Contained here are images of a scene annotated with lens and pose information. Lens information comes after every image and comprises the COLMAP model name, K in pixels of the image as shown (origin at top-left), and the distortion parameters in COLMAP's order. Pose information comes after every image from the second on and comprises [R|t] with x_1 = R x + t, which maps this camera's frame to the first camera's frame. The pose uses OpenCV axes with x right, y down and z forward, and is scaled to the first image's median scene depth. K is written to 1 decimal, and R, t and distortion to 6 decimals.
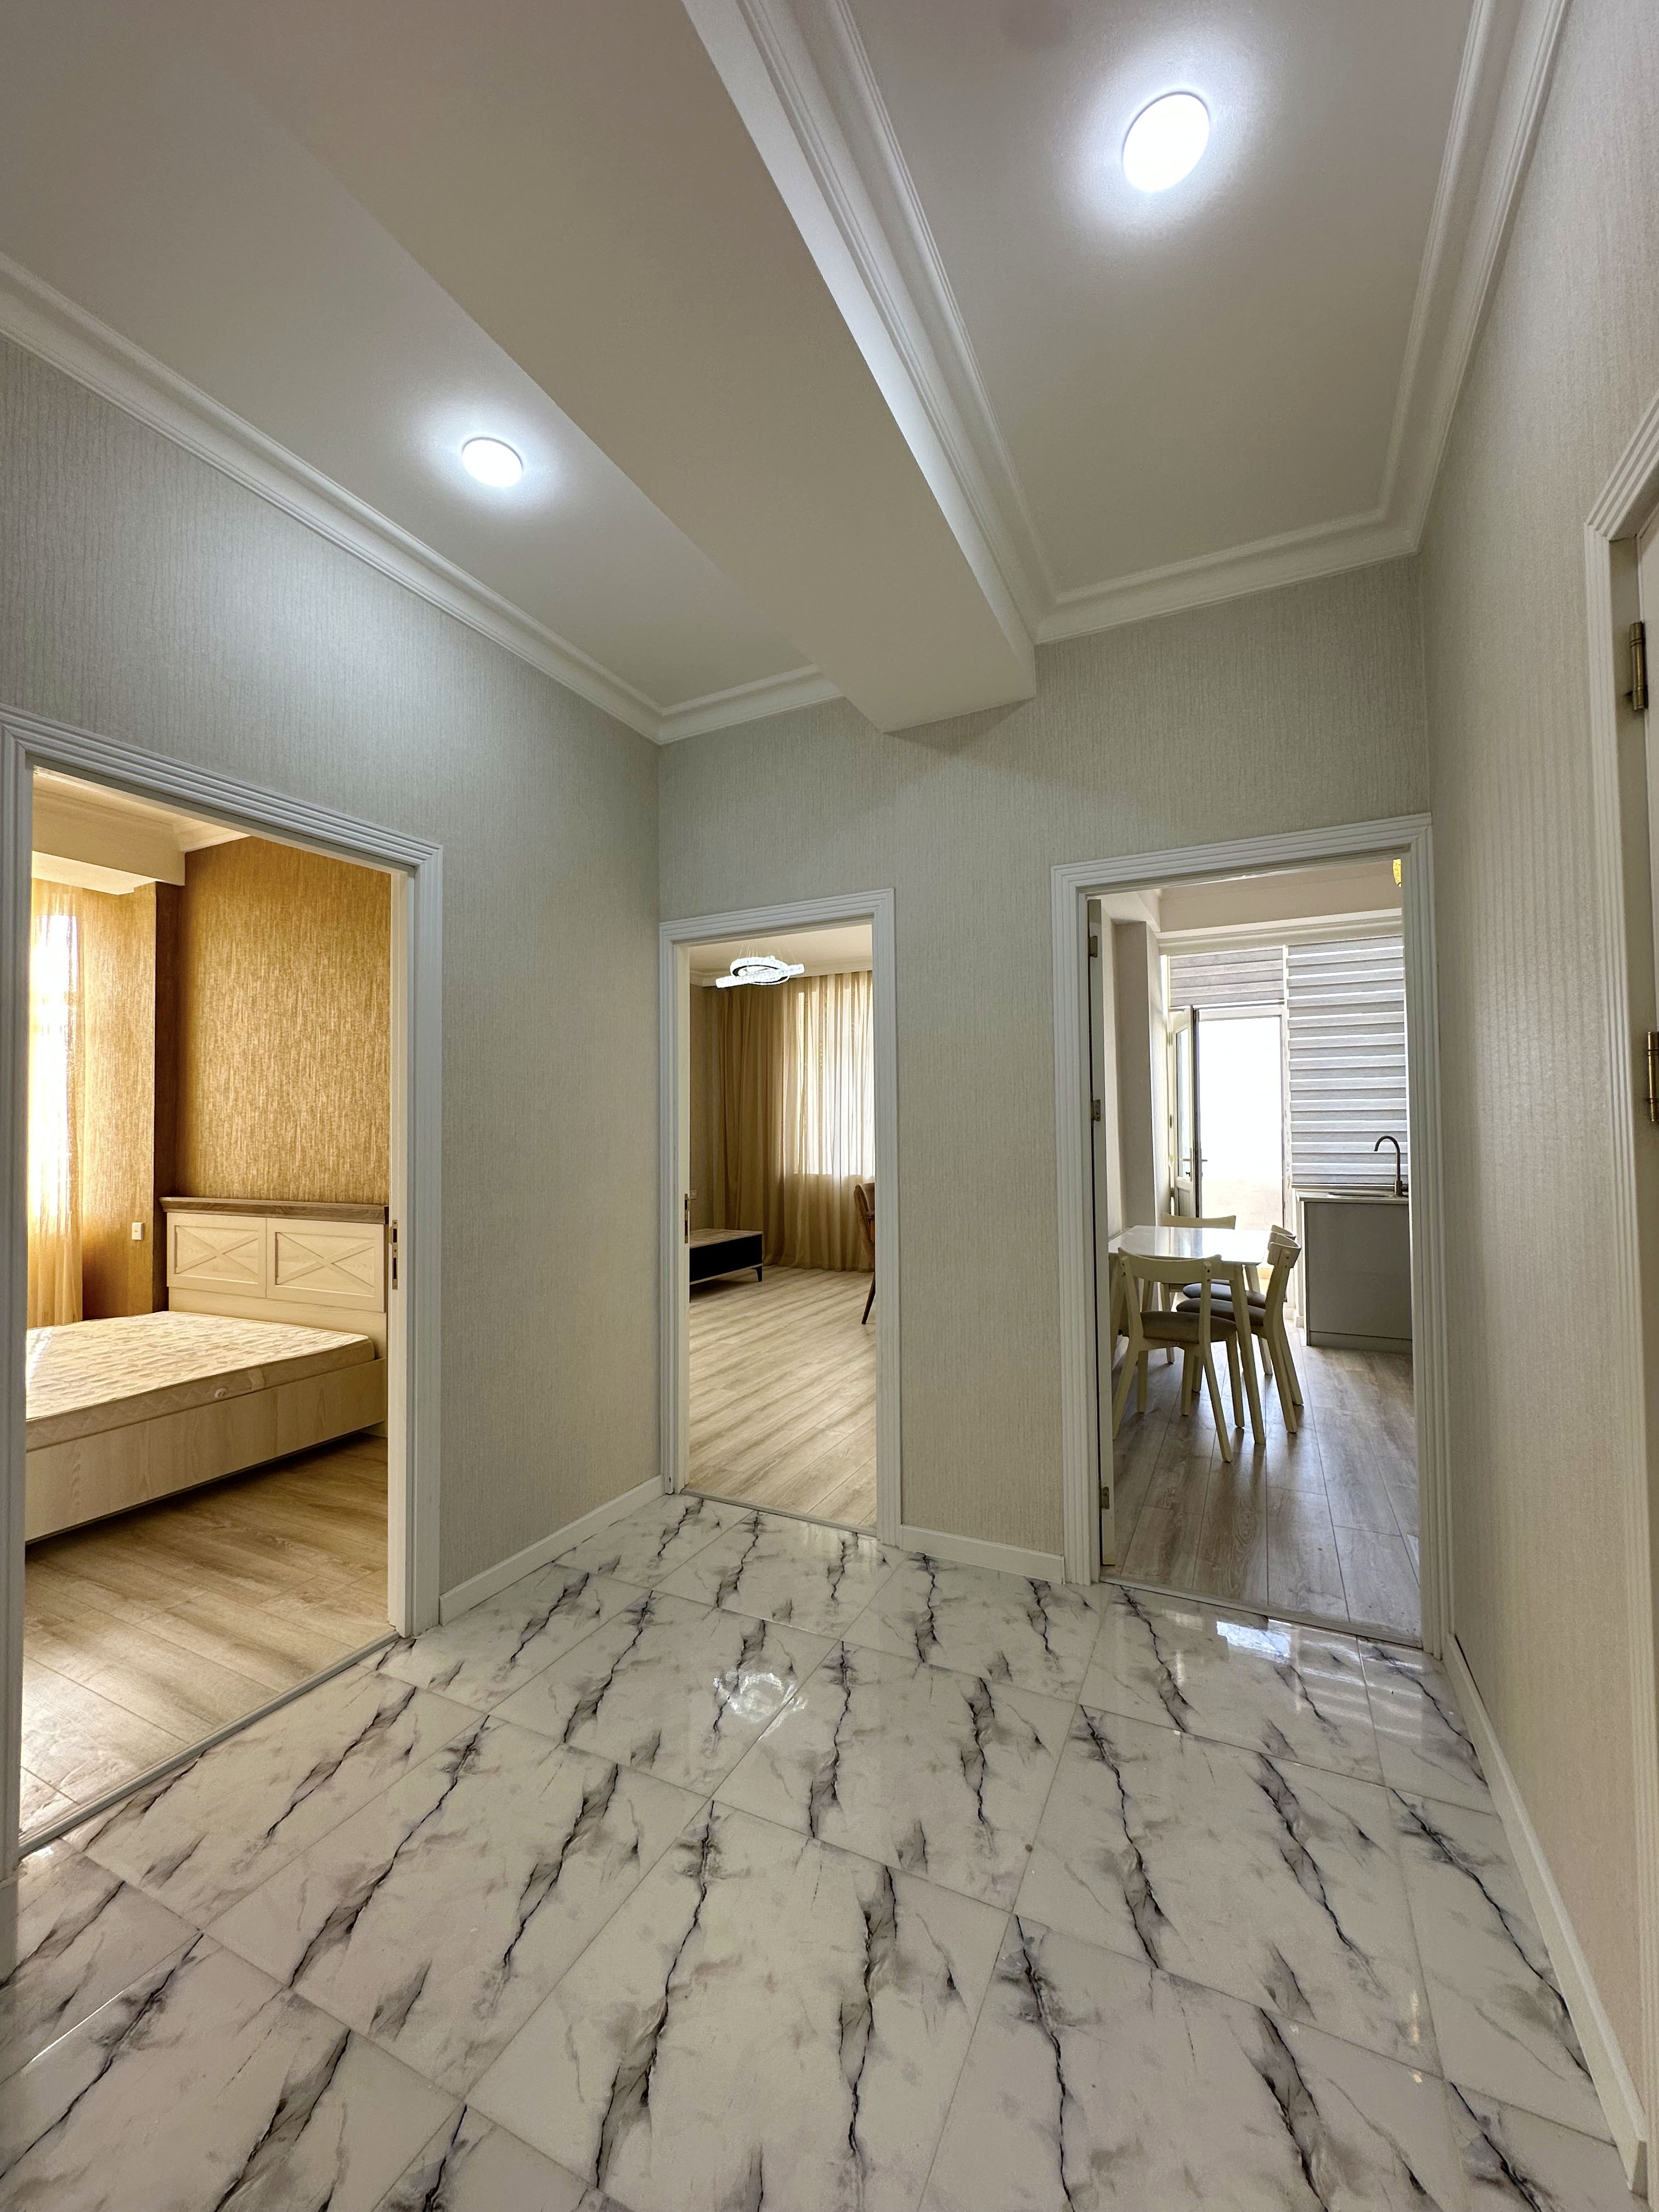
lens RADIAL K [[878.5, 0, 829.5], [0, 878.5, 1106.0], [0, 0, 1]] dist [-0.001610, -0.000082]
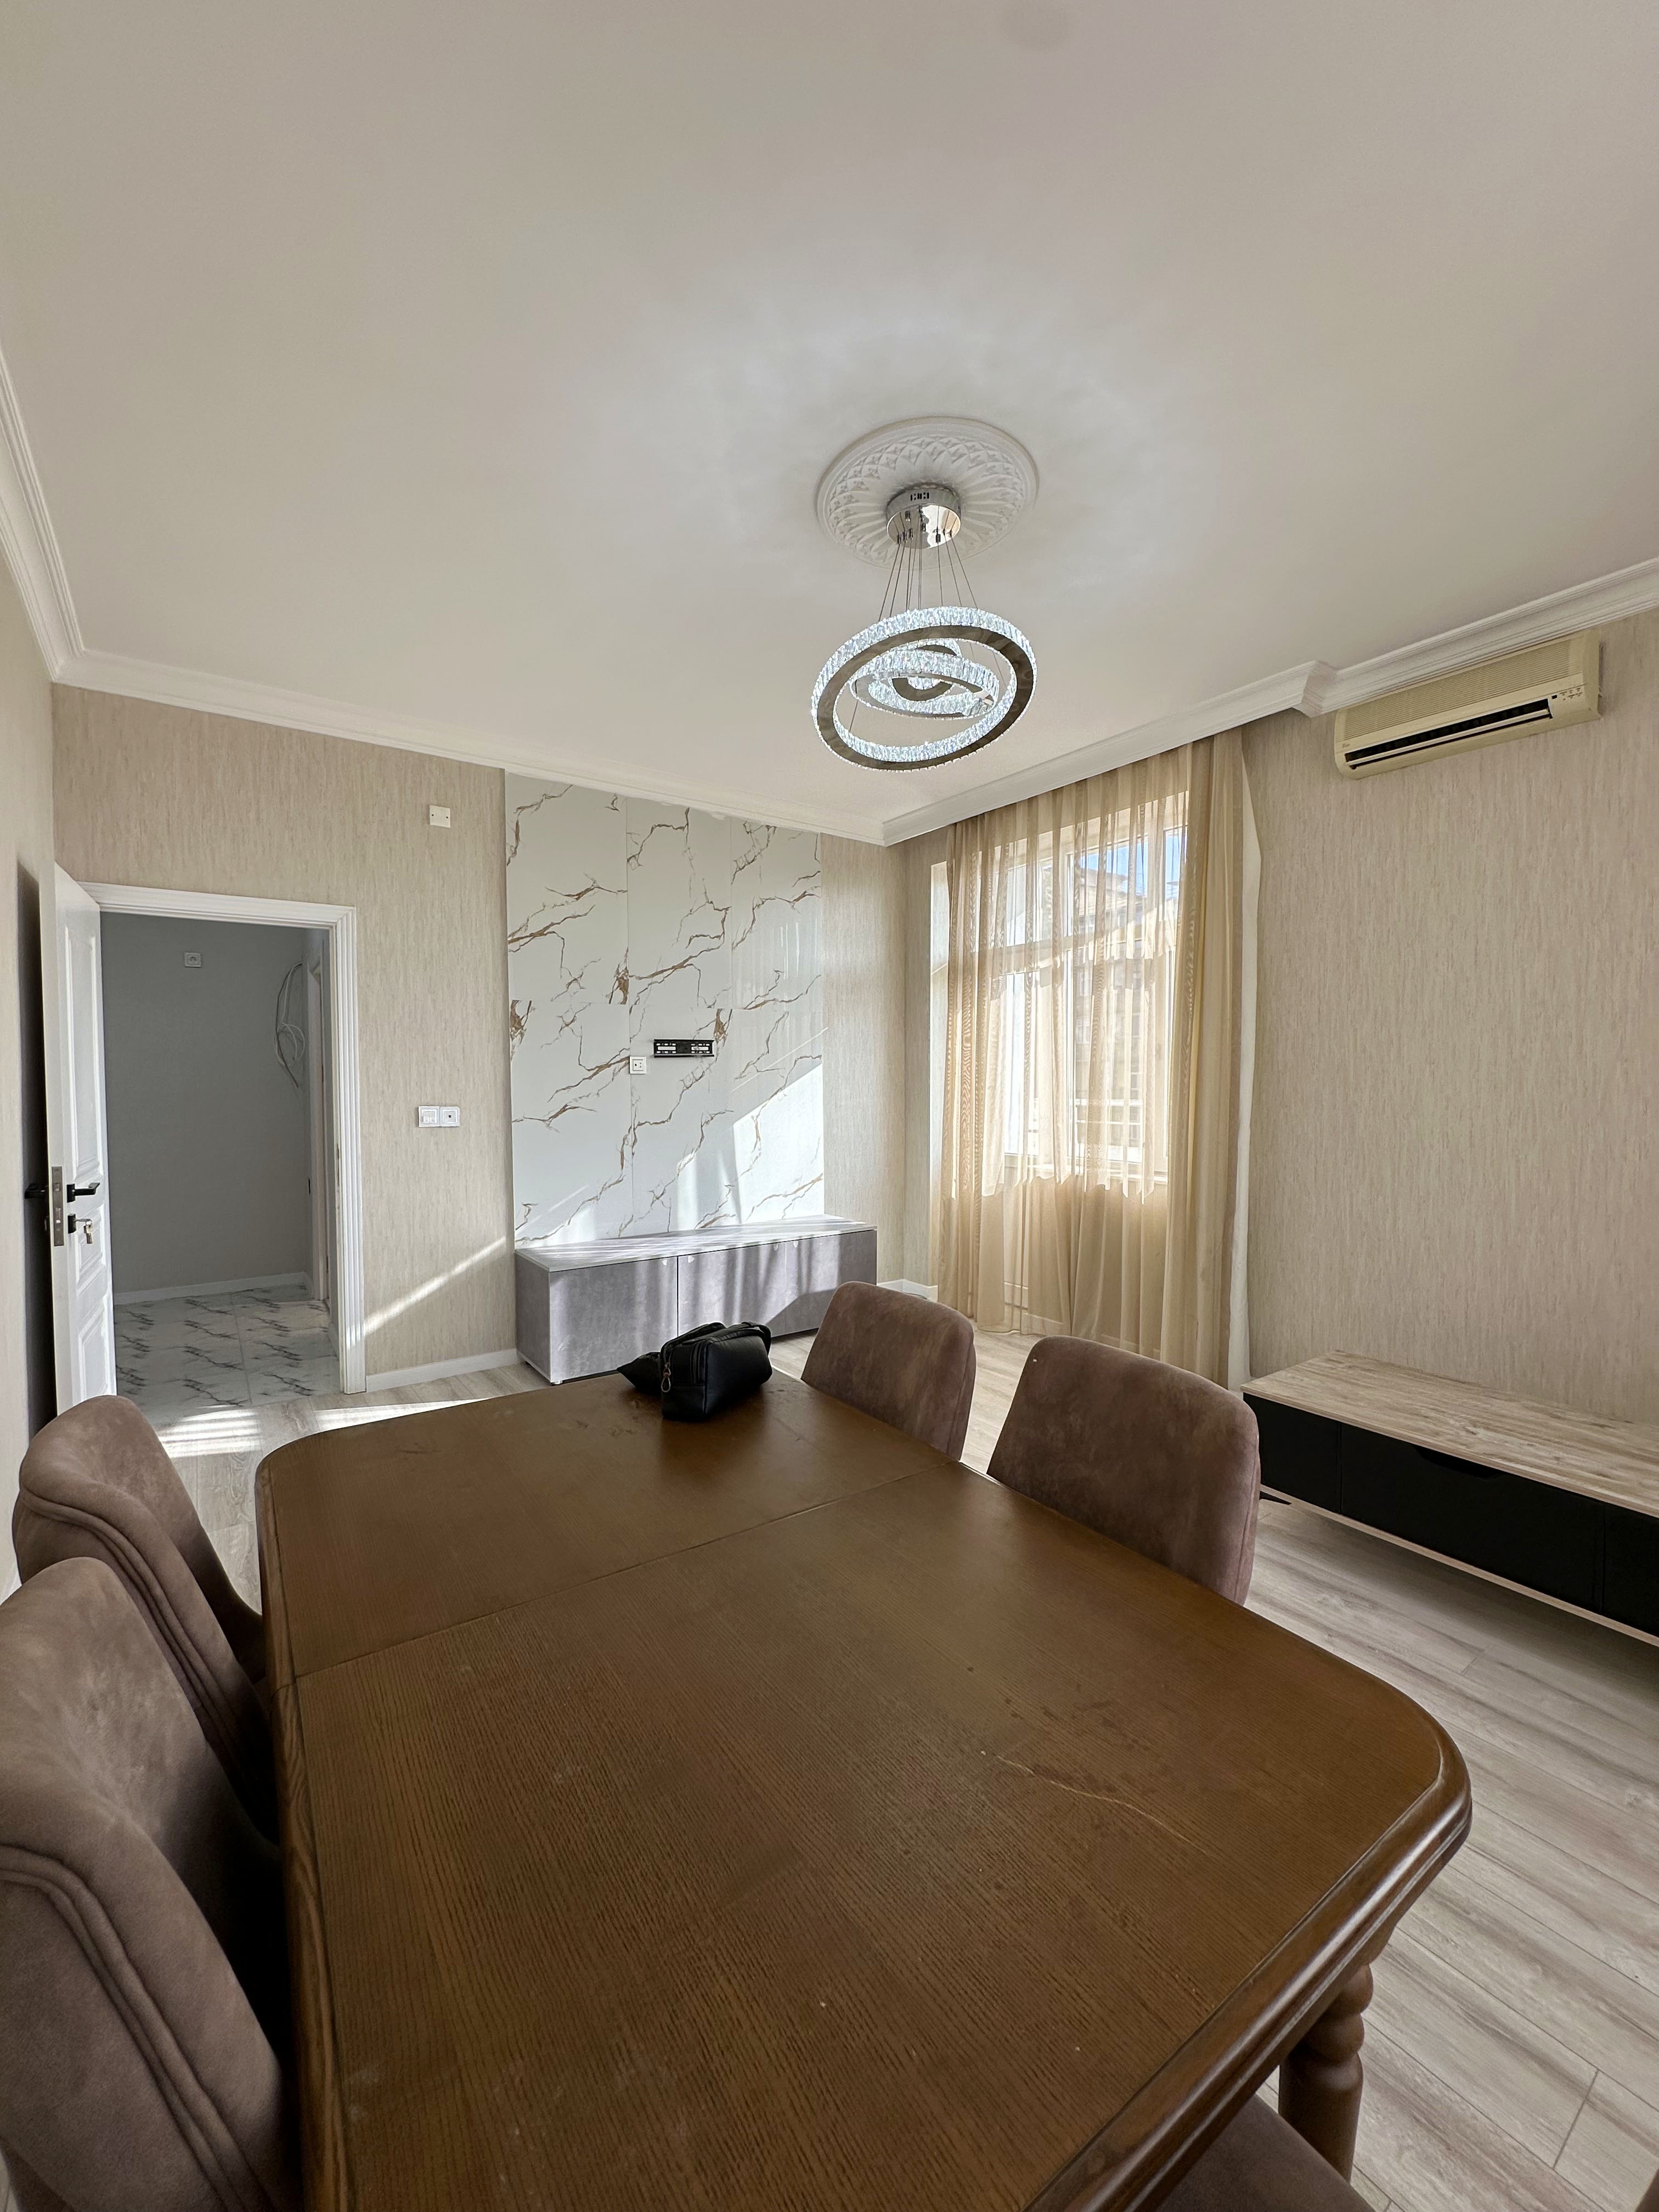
lens RADIAL K [[878.5, 0, 829.5], [0, 878.5, 1106.0], [0, 0, 1]] dist [-0.001610, -0.000082]
pose [[-0.472319, 0.034634, -0.880747, 0.629563], [0.030781, 0.999266, 0.022788, 0.053759], [0.880890, -0.016347, -0.473039, 2.462703]]
